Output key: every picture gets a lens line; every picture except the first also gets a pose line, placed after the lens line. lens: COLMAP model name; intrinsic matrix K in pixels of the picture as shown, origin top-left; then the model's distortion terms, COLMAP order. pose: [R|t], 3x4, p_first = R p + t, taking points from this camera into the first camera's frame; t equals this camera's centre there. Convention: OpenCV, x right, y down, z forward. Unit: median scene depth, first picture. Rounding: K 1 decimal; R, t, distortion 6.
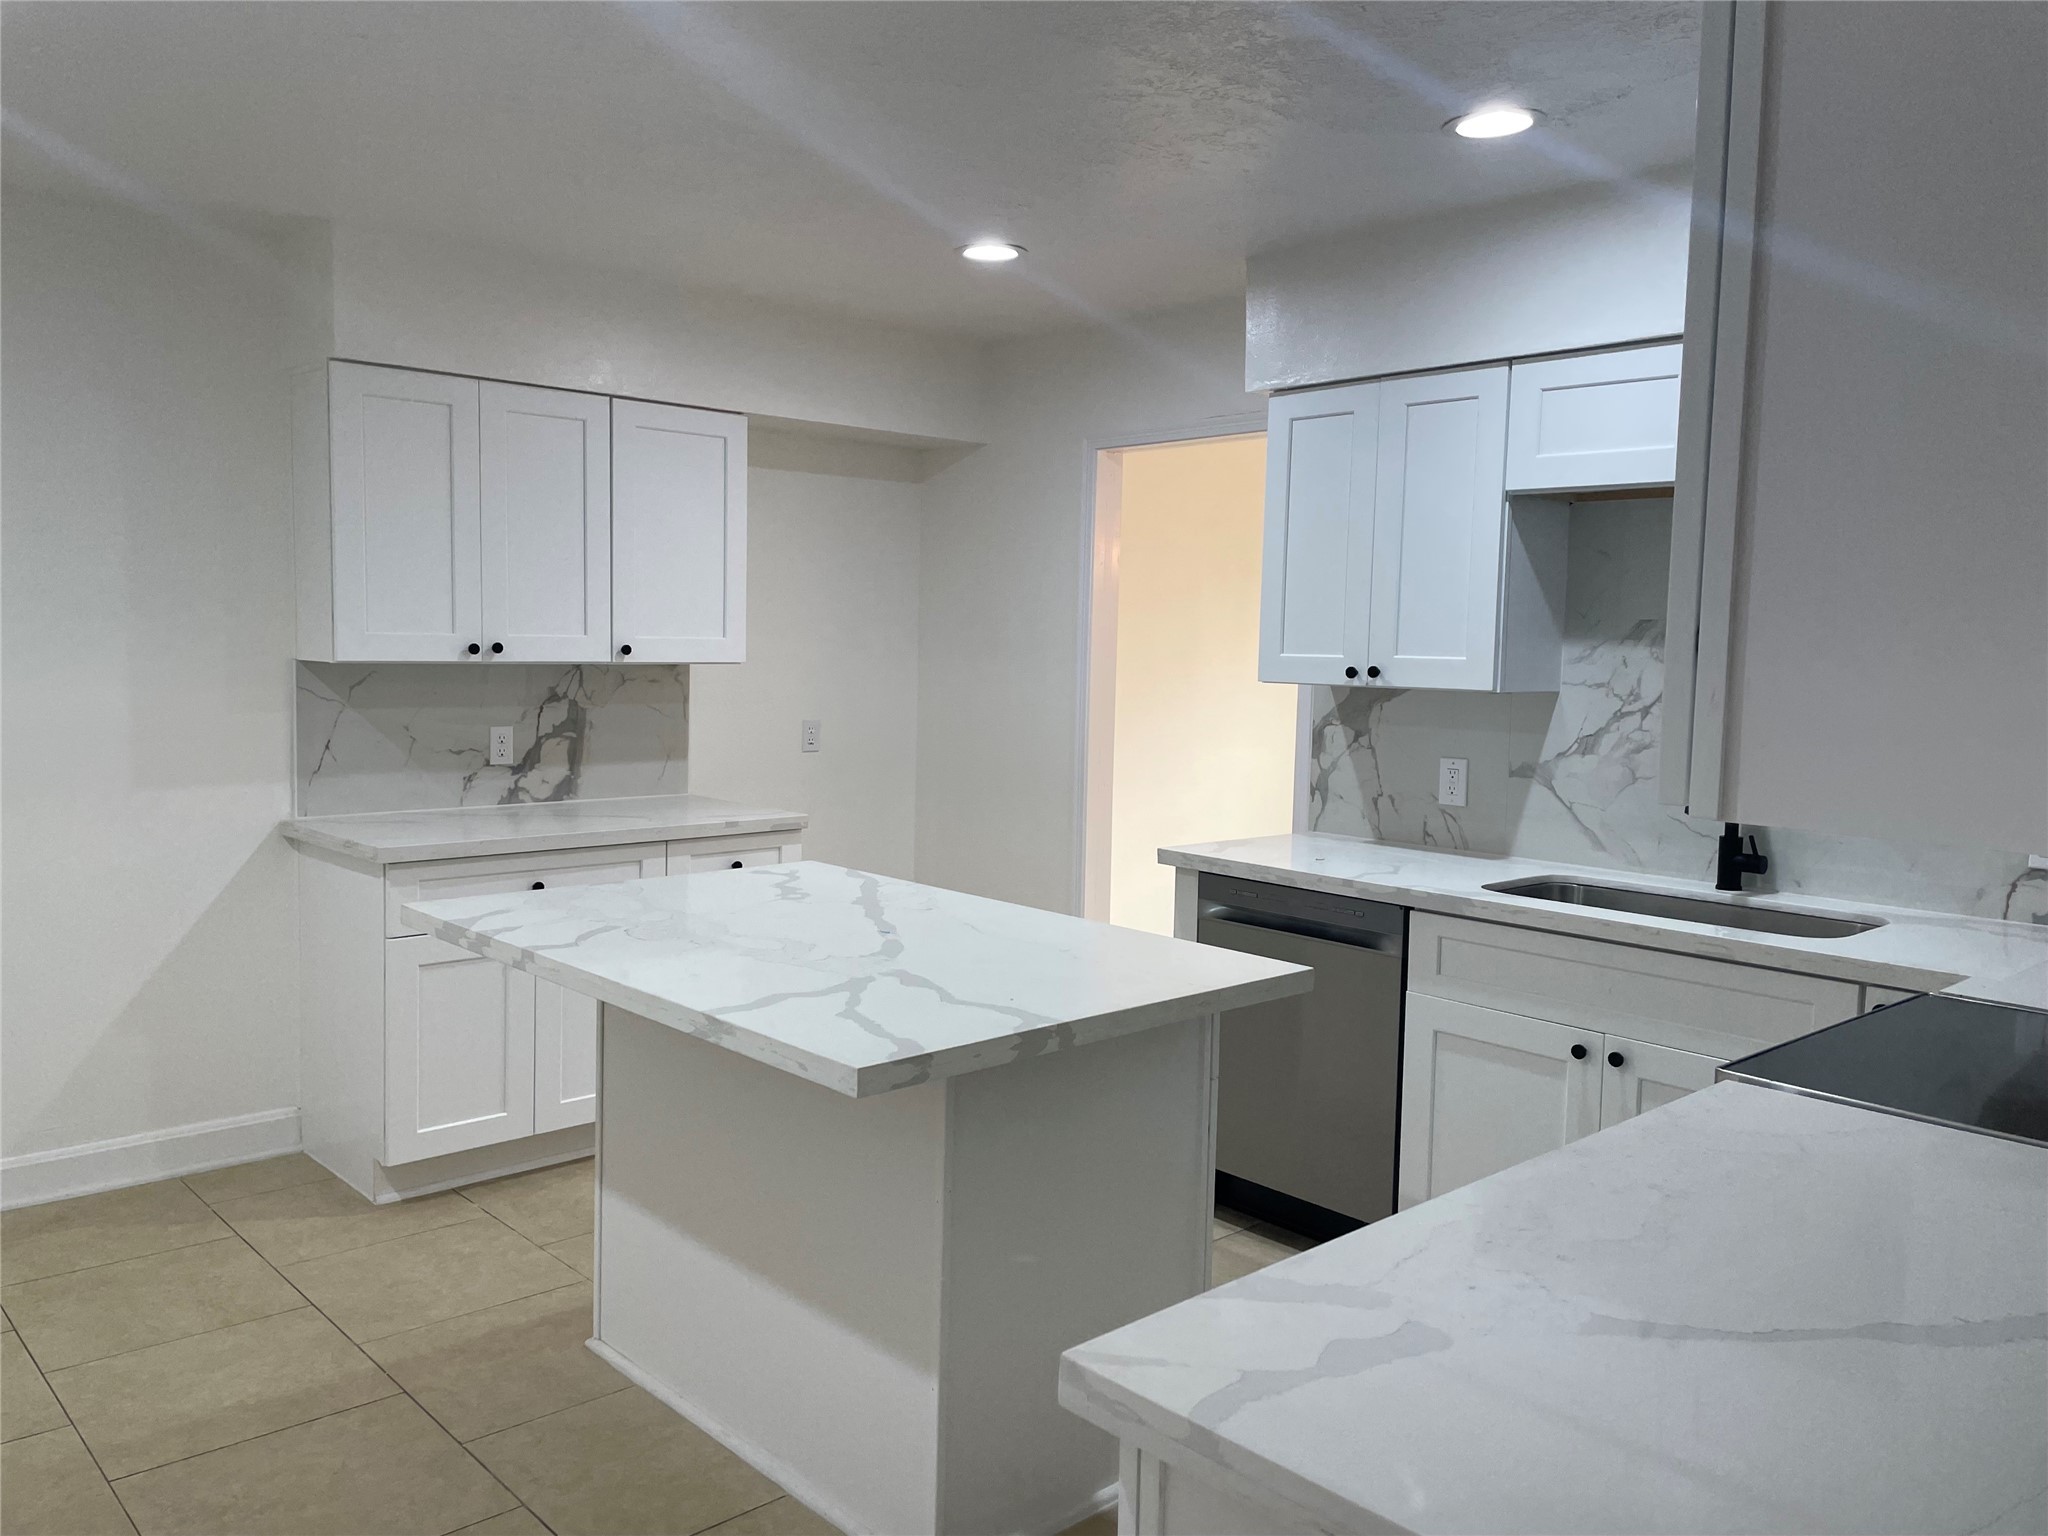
lens RADIAL K [[1543.2, 0, 1020.6], [0, 1543.2, 760.7], [0, 0, 1]] dist [0.043522, -0.014182]
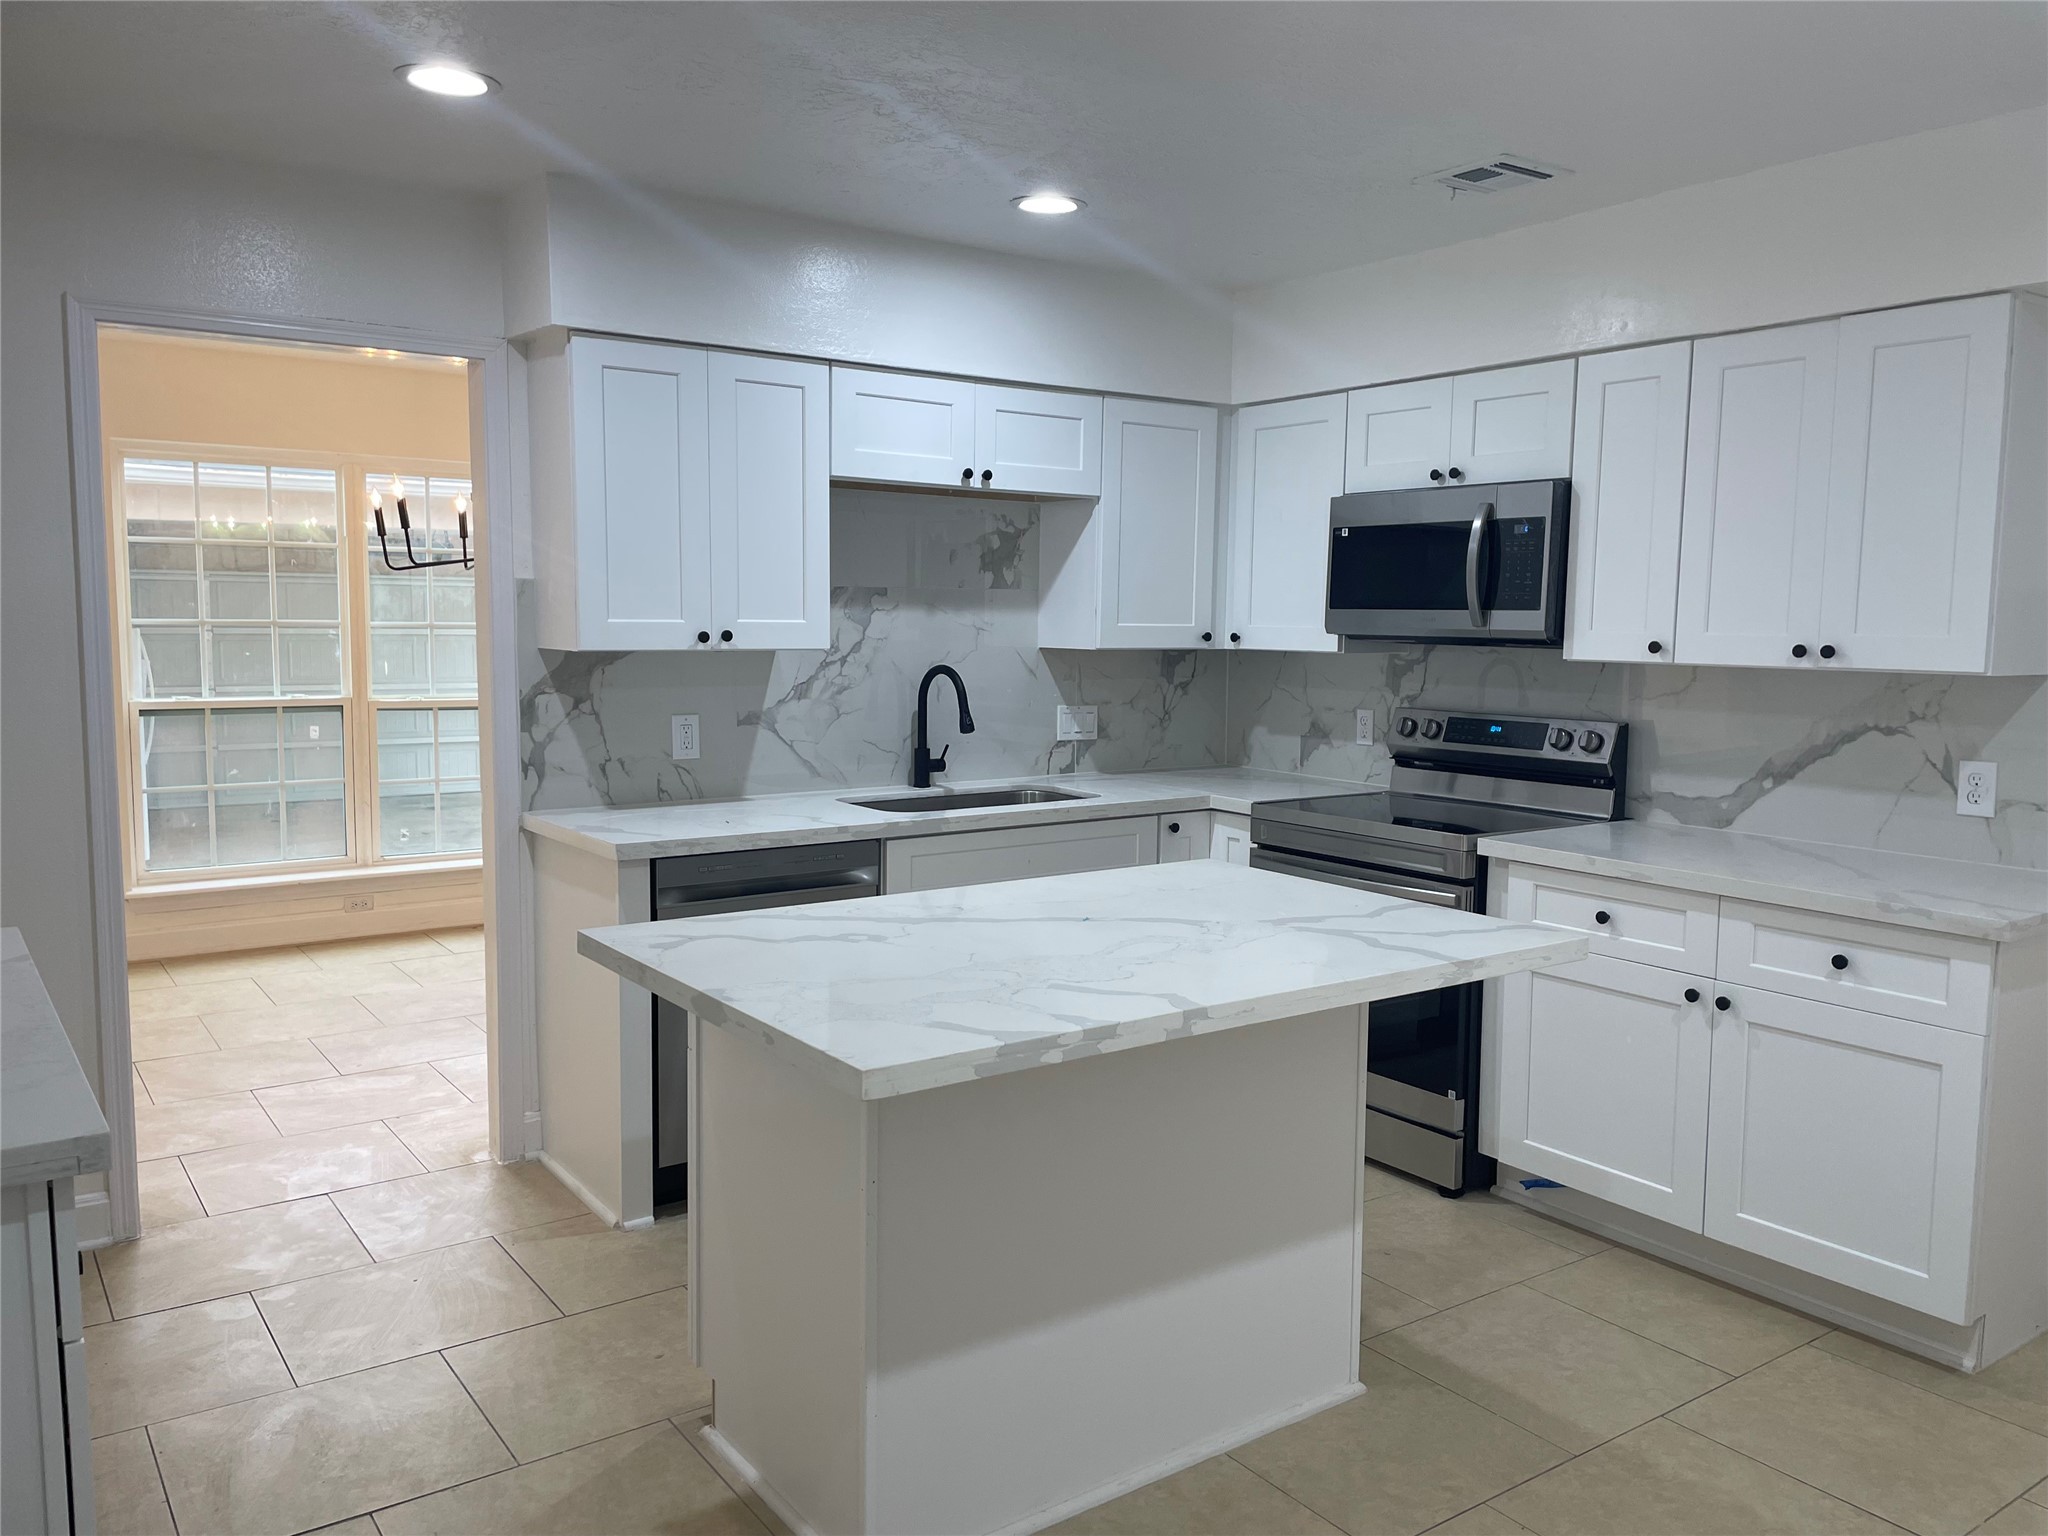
lens RADIAL K [[1543.2, 0, 1019.1], [0, 1543.2, 767.9], [0, 0, 1]] dist [0.043522, -0.014182]
pose [[0.109279, -0.110098, 0.987895, -0.740690], [0.075945, 0.991867, 0.102140, -0.055977], [-0.991106, 0.063864, 0.116752, 0.649748]]
